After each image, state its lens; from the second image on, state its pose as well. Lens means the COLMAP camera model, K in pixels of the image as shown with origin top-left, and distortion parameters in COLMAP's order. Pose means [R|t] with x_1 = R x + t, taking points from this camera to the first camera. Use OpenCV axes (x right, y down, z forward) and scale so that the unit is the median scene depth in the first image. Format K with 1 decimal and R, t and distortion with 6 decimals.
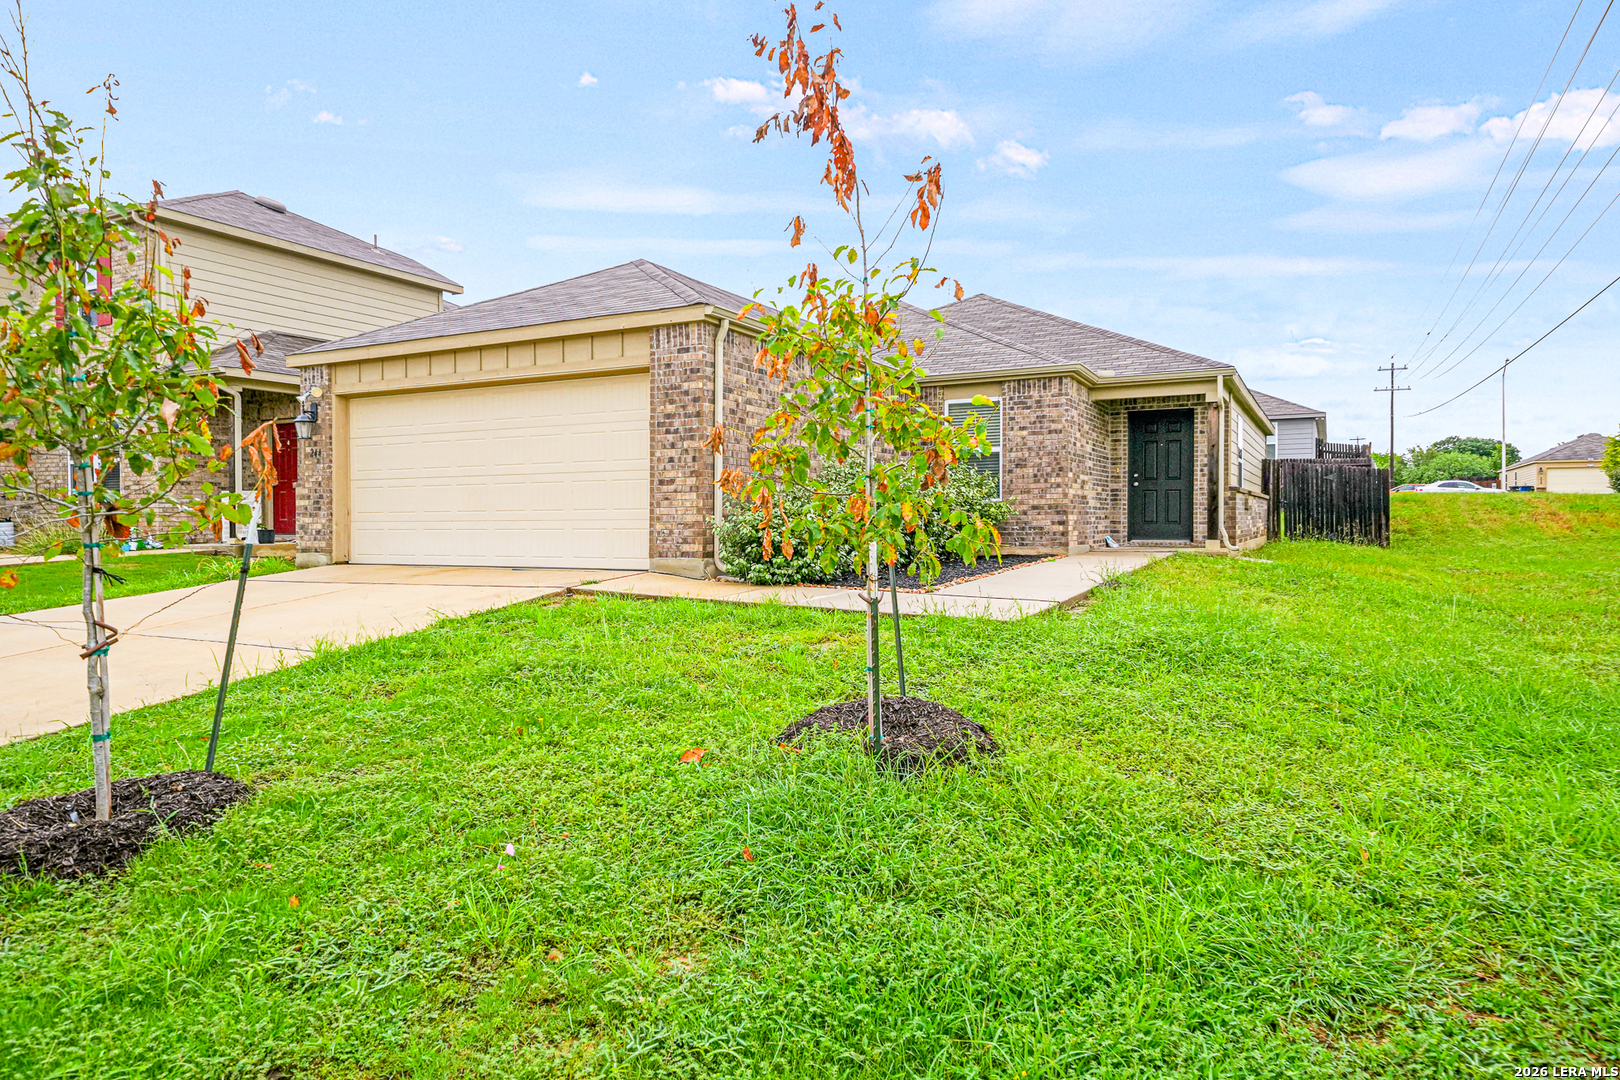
lens RADIAL K [[999.5, 0, 802.6], [0, 999.5, 531.9], [0, 0, 1]] dist [0.017590, 0.001234]
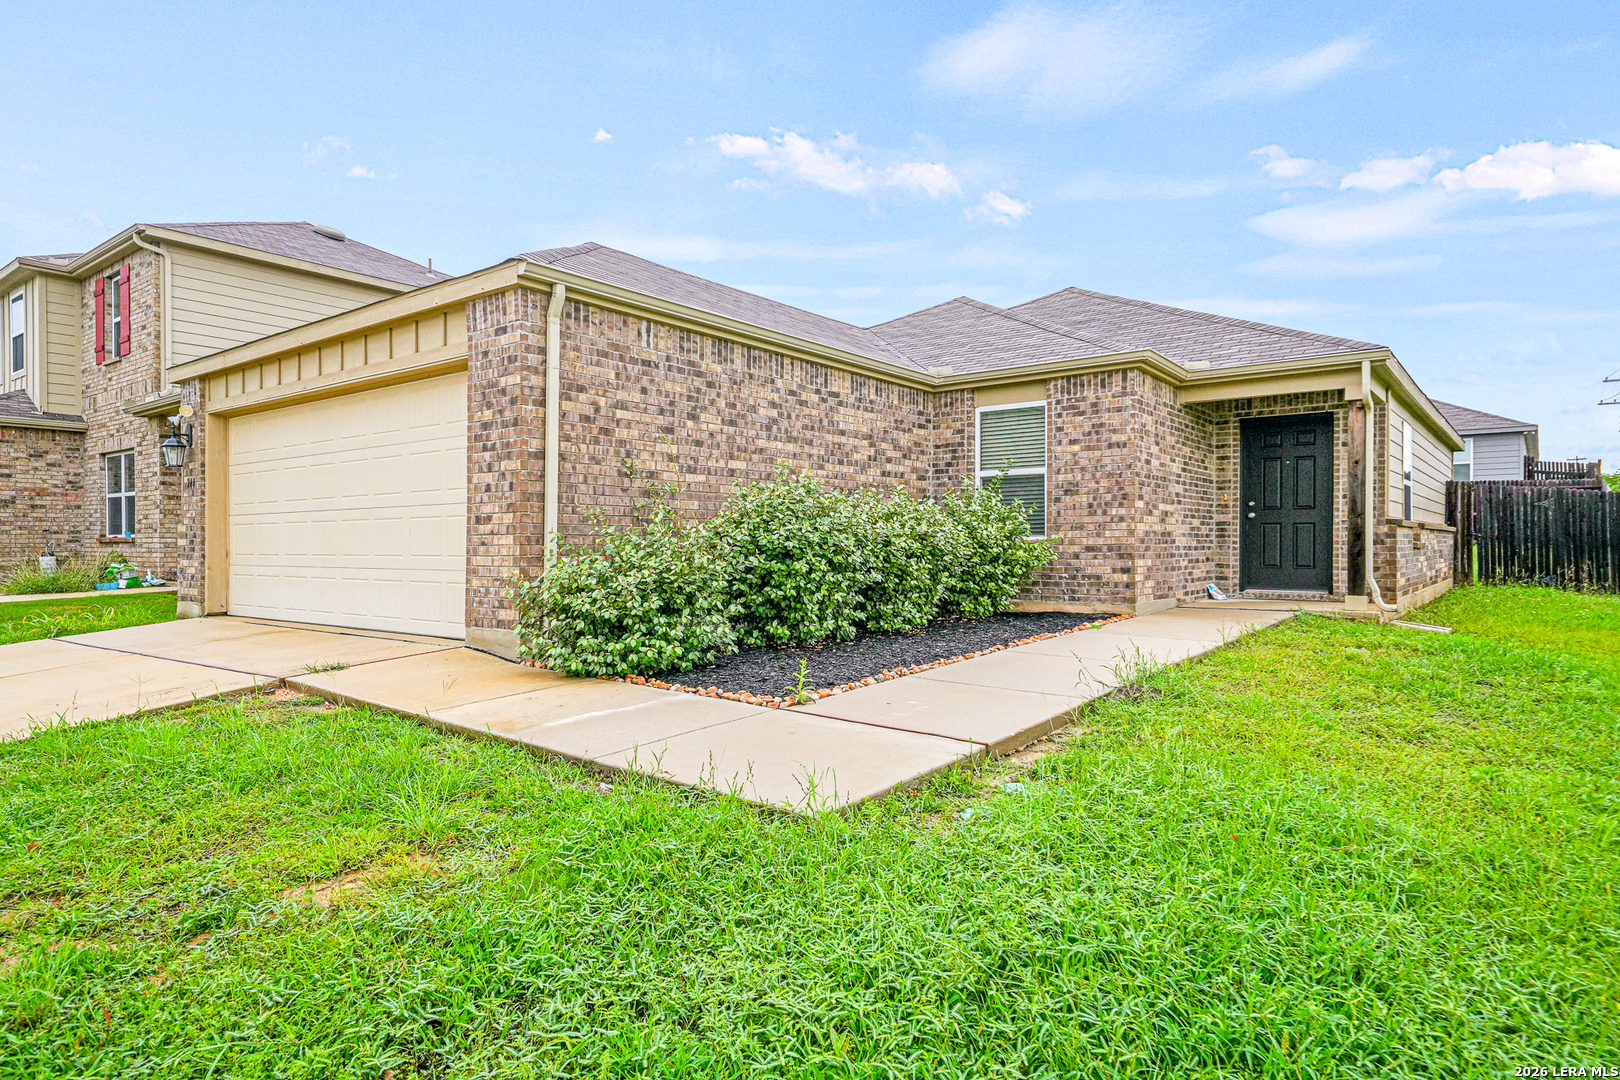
lens RADIAL K [[928.5, 0, 808.7], [0, 928.5, 544.4], [0, 0, 1]] dist [0.020449, 0.003939]
pose [[0.984120, 0.002560, -0.177487, 0.165826], [-0.004561, 0.999931, -0.010865, -0.021356], [0.177447, 0.011502, 0.984063, 0.320512]]
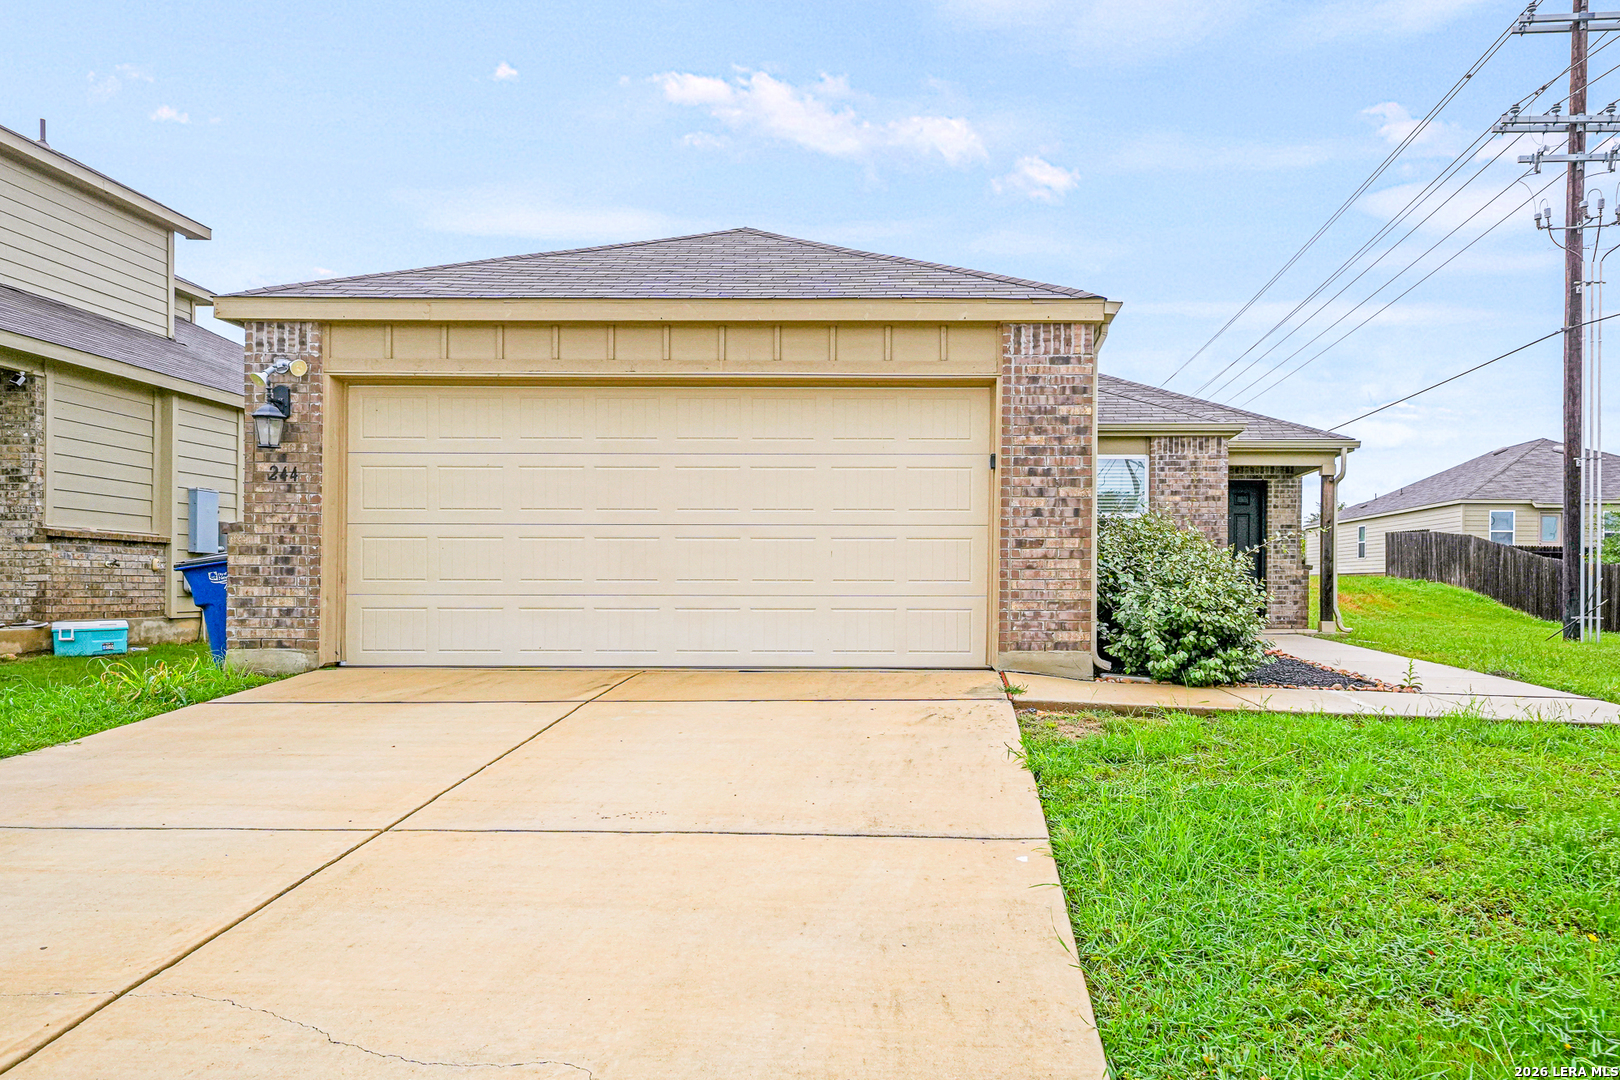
lens RADIAL K [[999.5, 0, 812.7], [0, 999.5, 543.5], [0, 0, 1]] dist [0.017590, 0.001234]
pose [[0.889231, 0.009286, 0.457363, -0.481537], [-0.002340, 0.999873, -0.015751, -0.031065], [-0.457452, 0.012936, 0.889140, 0.356159]]
